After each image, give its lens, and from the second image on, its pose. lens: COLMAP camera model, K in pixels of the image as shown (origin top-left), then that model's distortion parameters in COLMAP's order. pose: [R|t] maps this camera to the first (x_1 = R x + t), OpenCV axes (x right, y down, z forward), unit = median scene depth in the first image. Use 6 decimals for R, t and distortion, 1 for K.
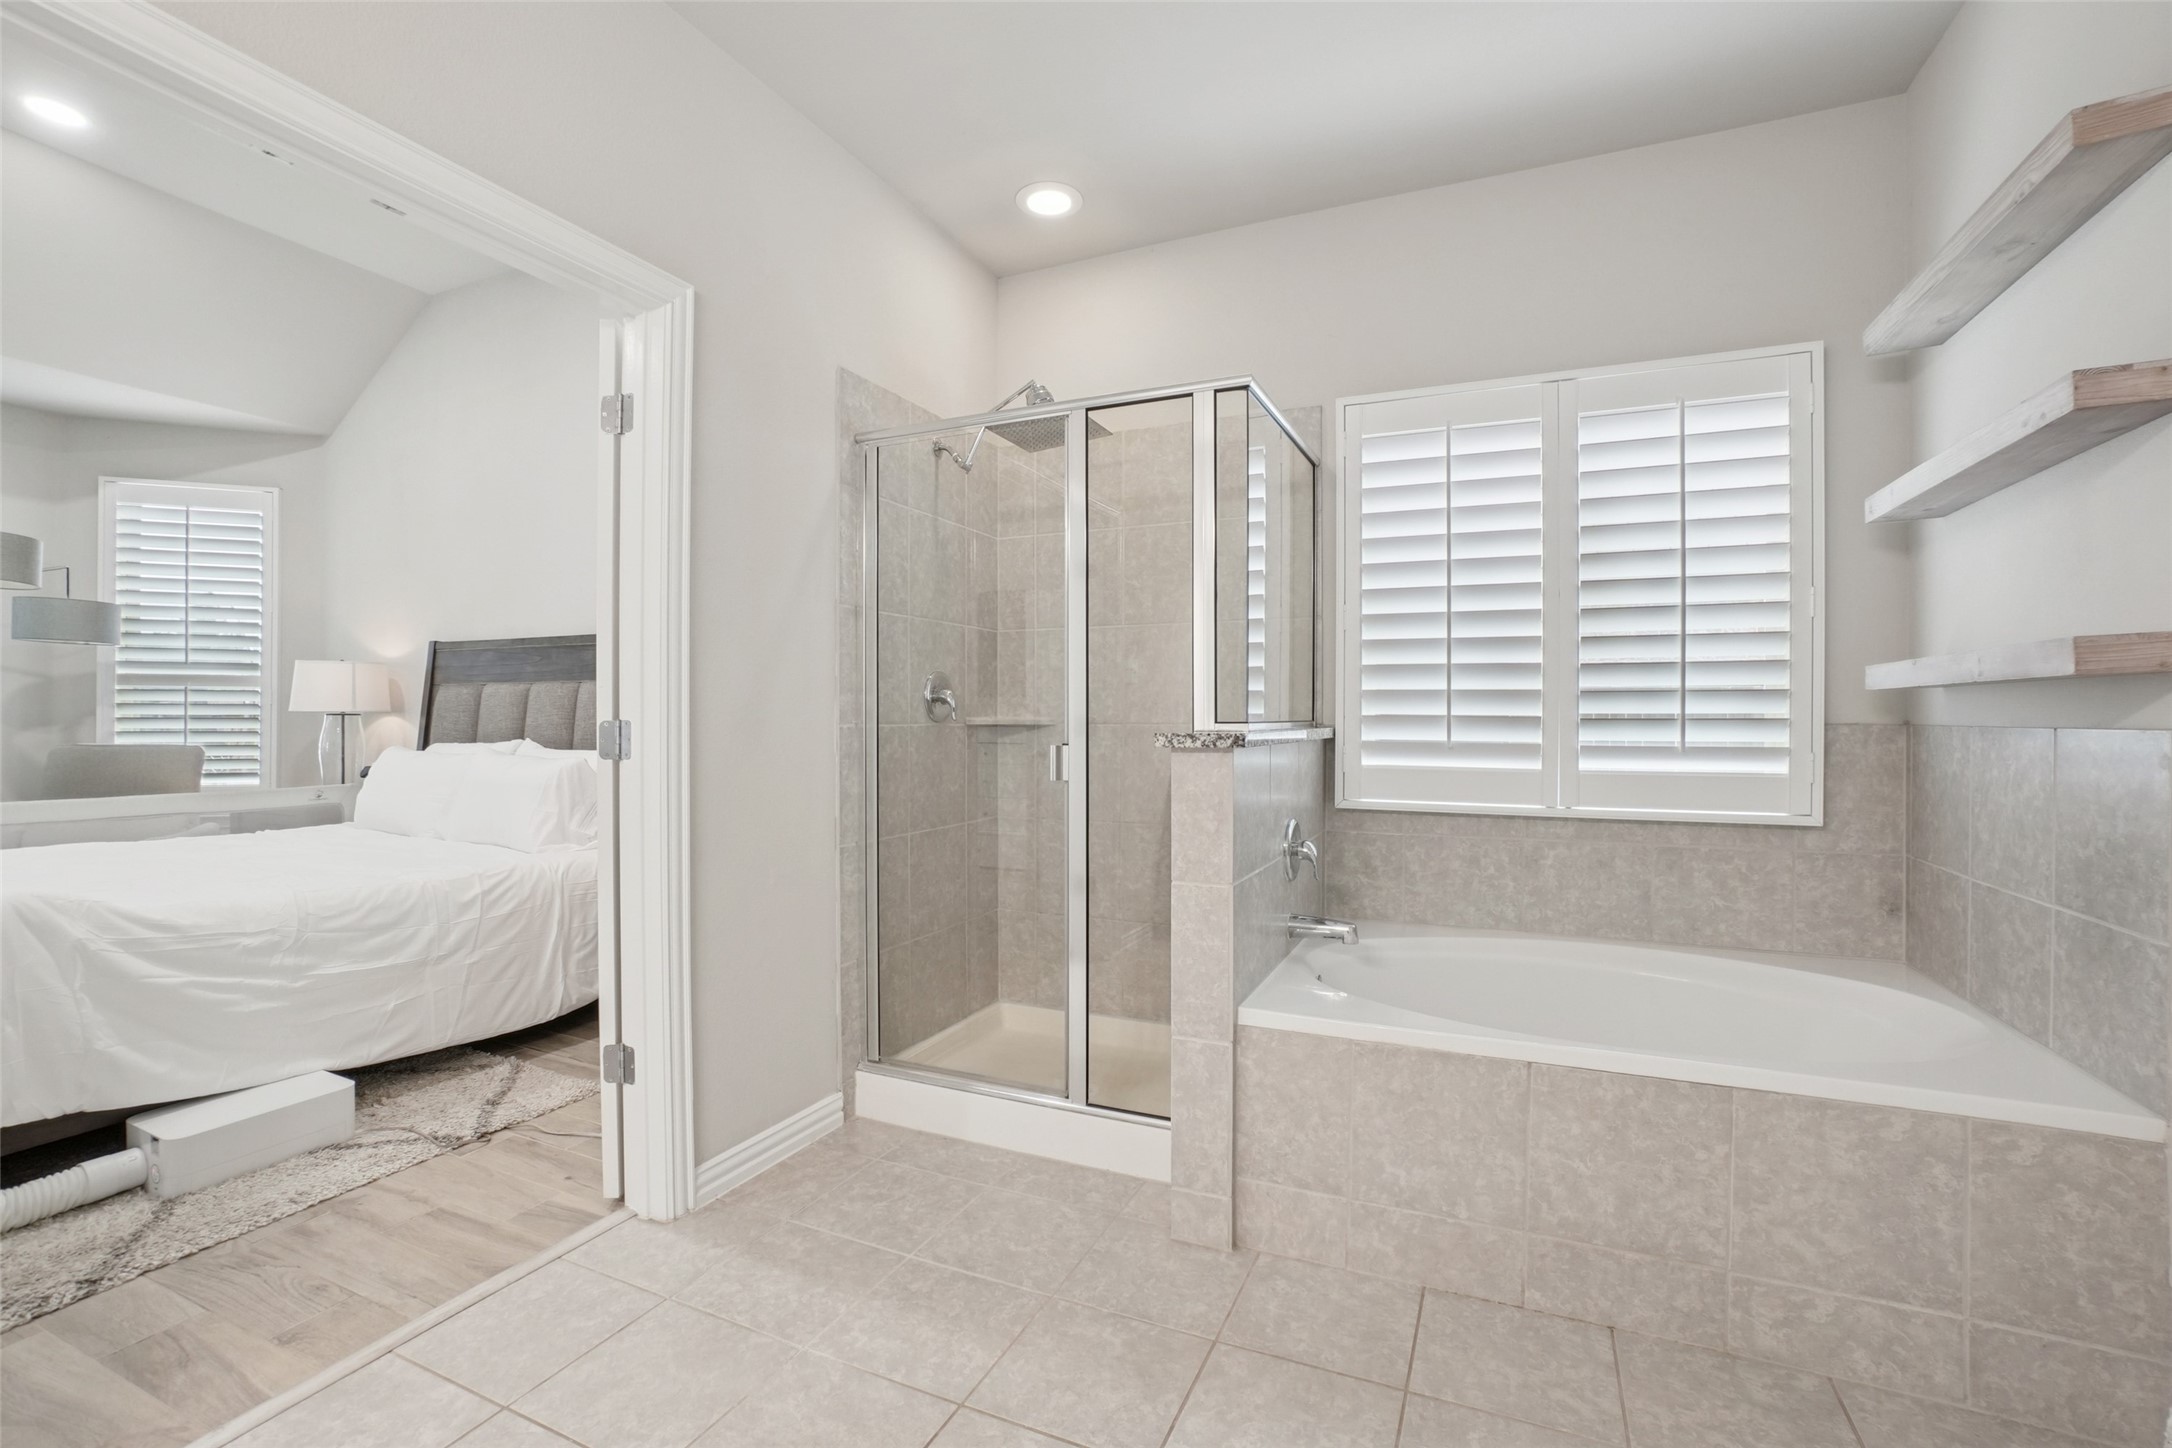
lens RADIAL K [[965.1, 0, 1083.1], [0, 965.1, 707.7], [0, 0, 1]] dist [-0.060902, 0.024772]
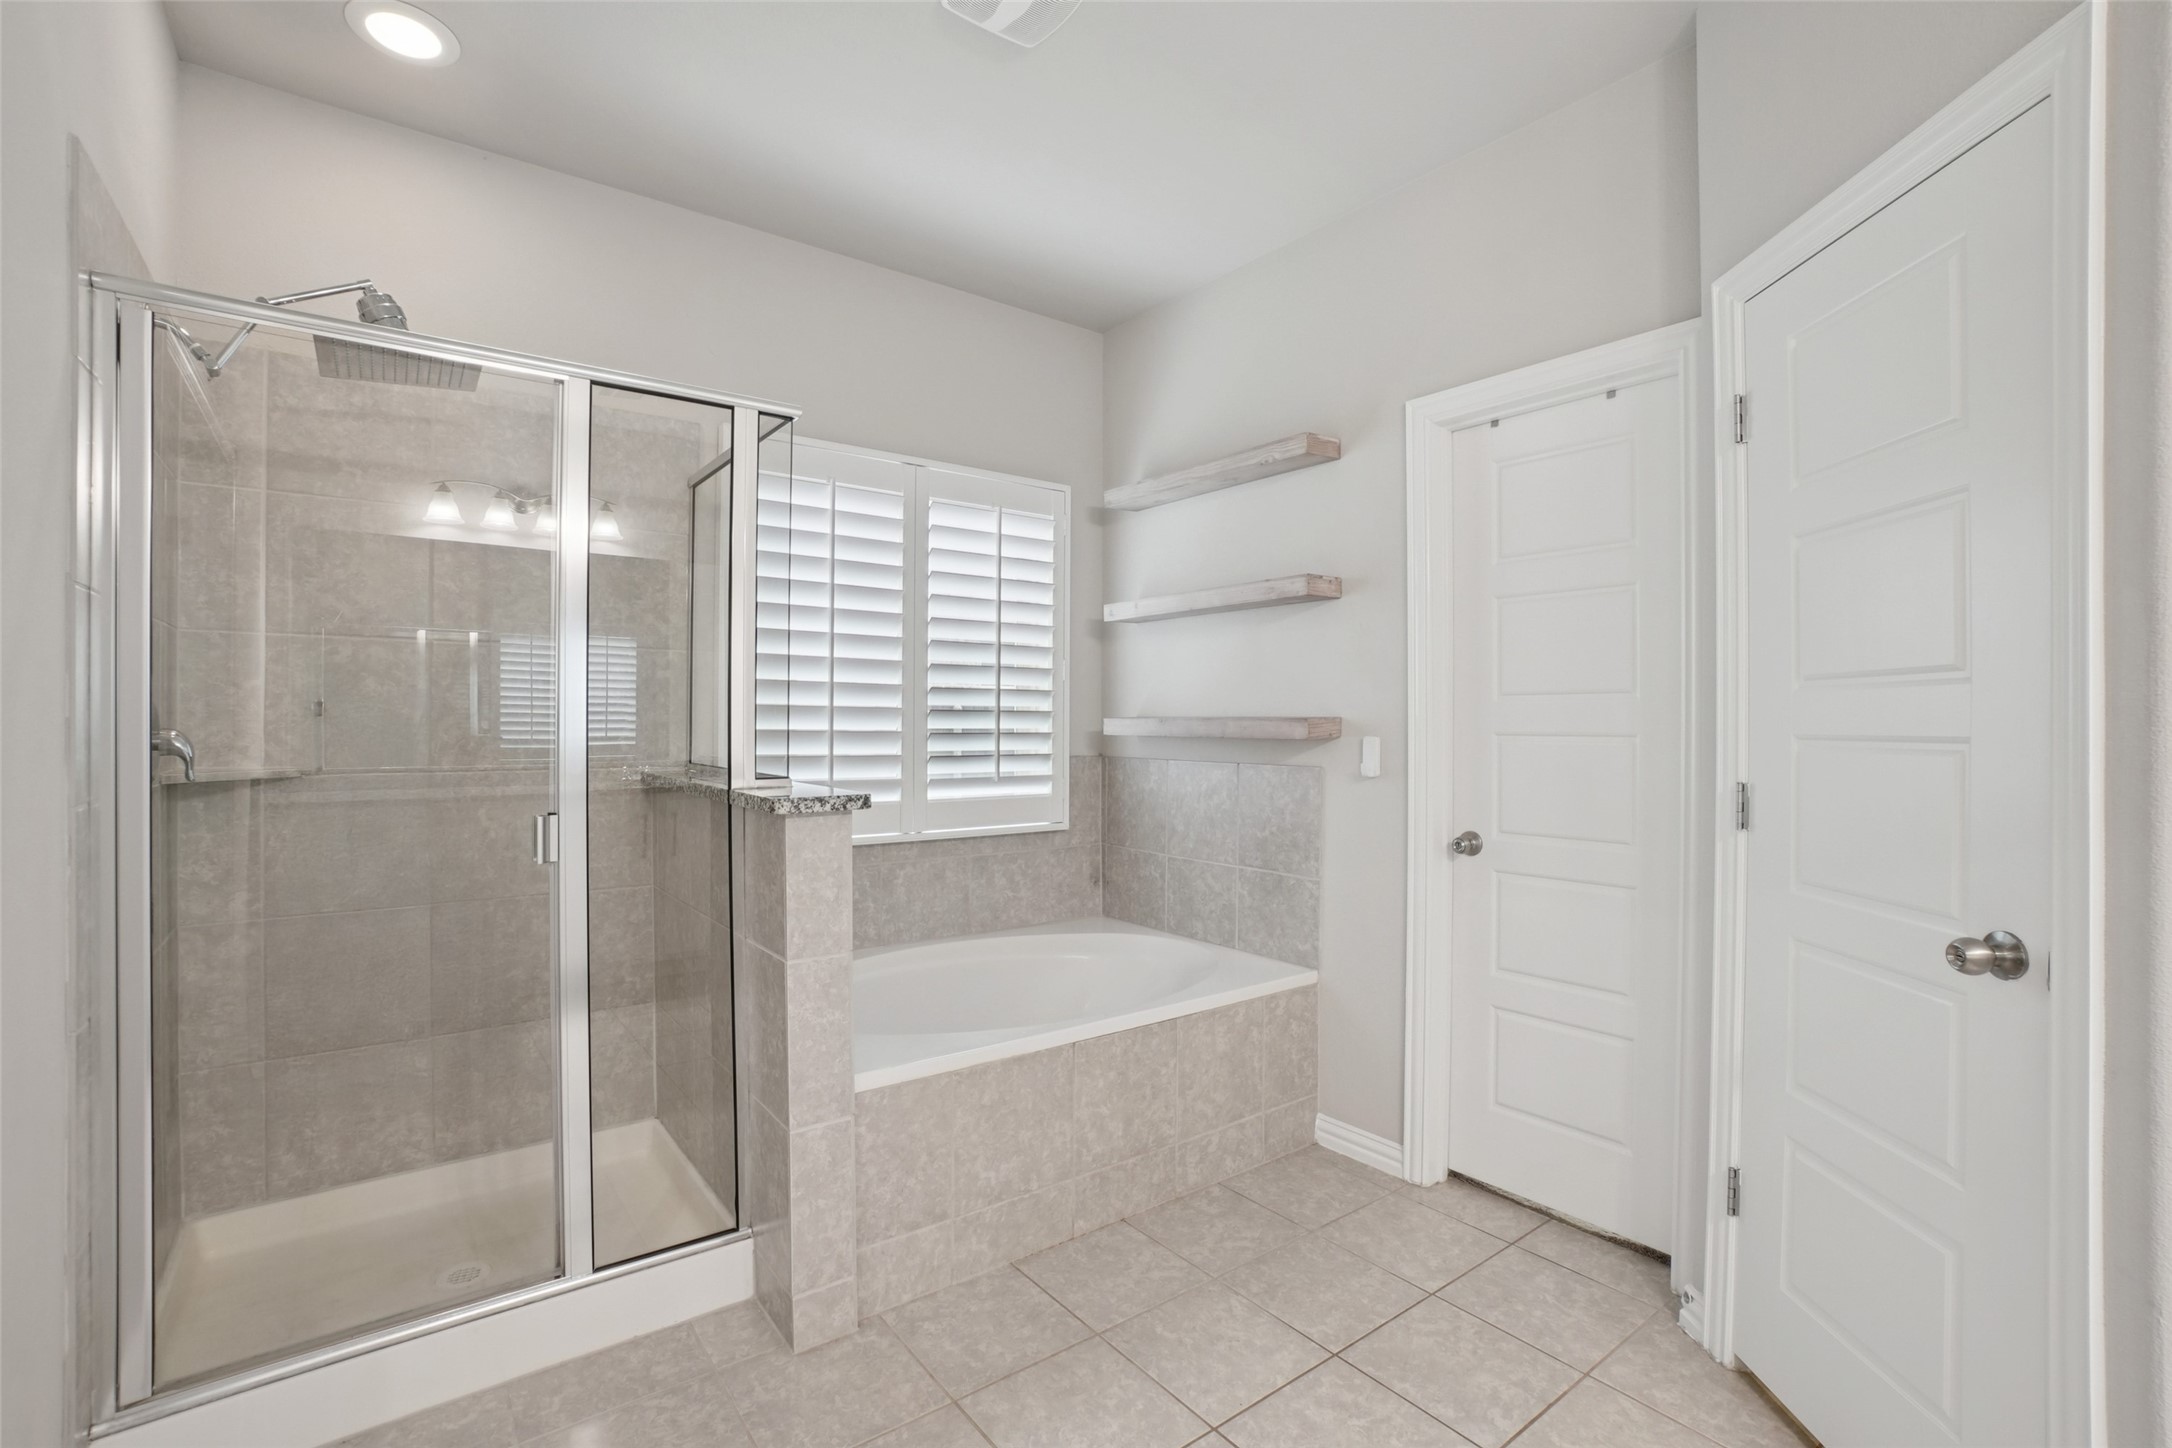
lens RADIAL K [[965.1, 0, 1083.1], [0, 965.1, 707.7], [0, 0, 1]] dist [-0.060902, 0.024772]
pose [[0.482509, 0.013437, 0.875788, -0.569448], [-0.012719, 0.999884, -0.008334, -0.053937], [-0.875799, -0.007118, 0.482624, 0.332072]]
